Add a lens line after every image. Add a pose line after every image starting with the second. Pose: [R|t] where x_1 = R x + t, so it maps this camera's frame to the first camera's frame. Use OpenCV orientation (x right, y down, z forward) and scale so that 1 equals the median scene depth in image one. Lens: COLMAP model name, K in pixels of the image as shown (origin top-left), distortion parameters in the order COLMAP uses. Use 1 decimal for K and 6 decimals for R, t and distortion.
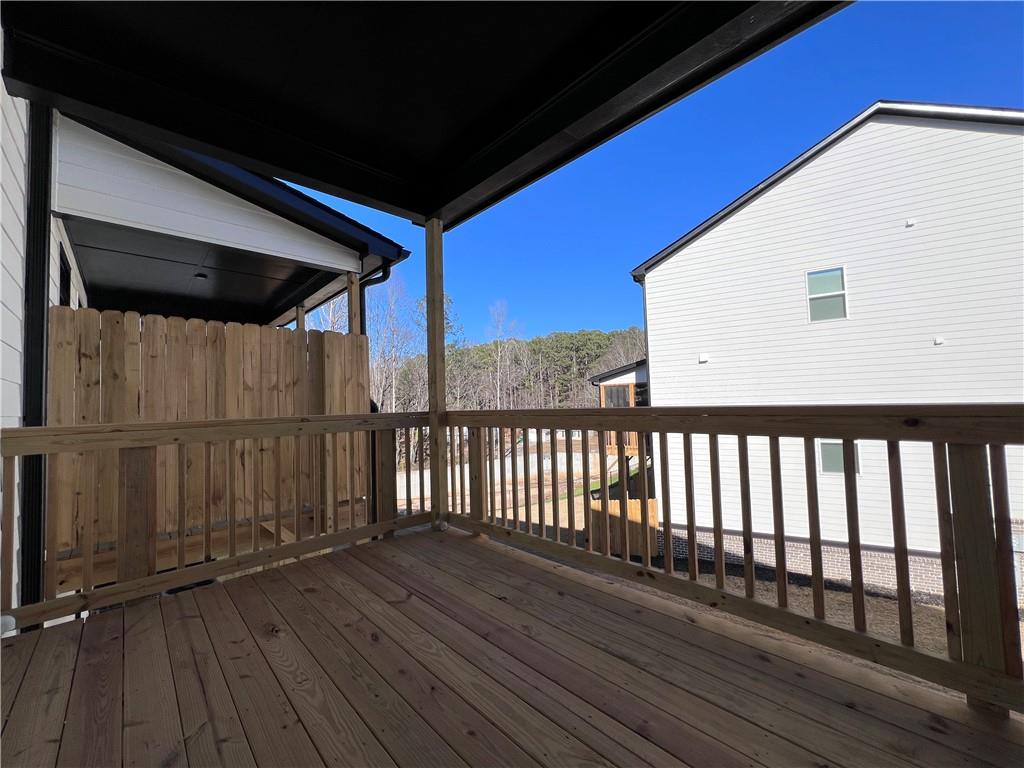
lens RADIAL K [[407.6, 0, 511.0], [0, 407.6, 386.3], [0, 0, 1]] dist [-0.002123, 0.000182]
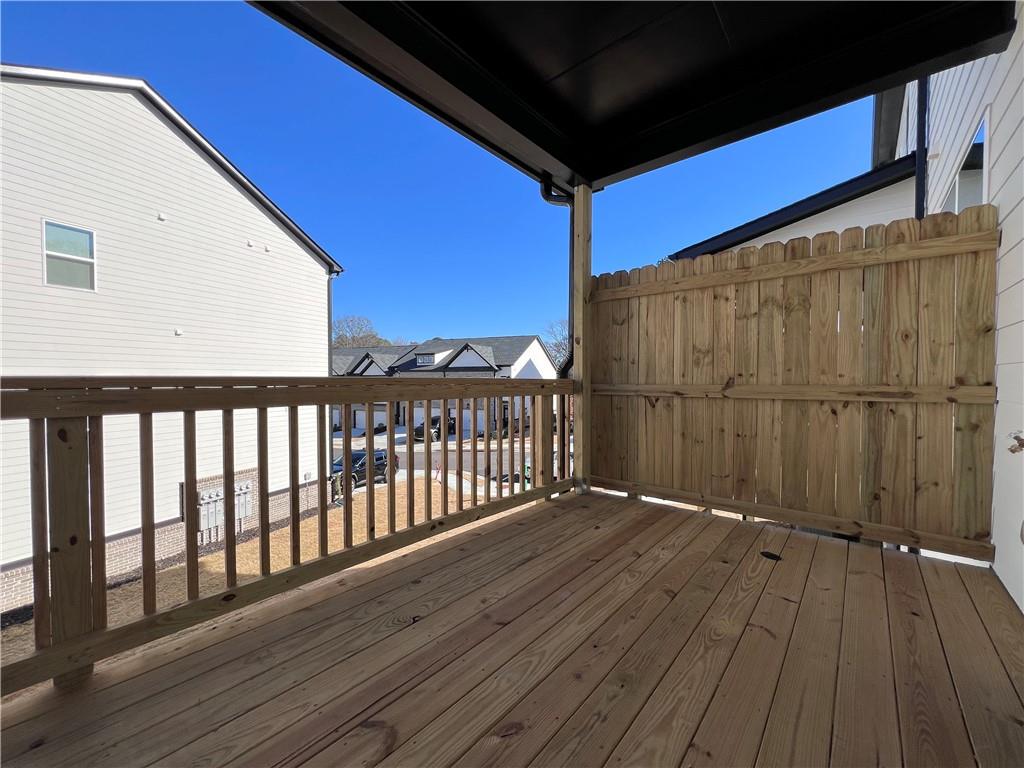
lens RADIAL K [[407.6, 0, 511.1], [0, 407.6, 385.7], [0, 0, 1]] dist [-0.002123, 0.000182]
pose [[-0.098733, 0.011125, 0.995052, -0.158769], [-0.041606, 0.999017, -0.015297, 0.016240], [-0.994244, -0.042910, -0.098174, 0.179162]]
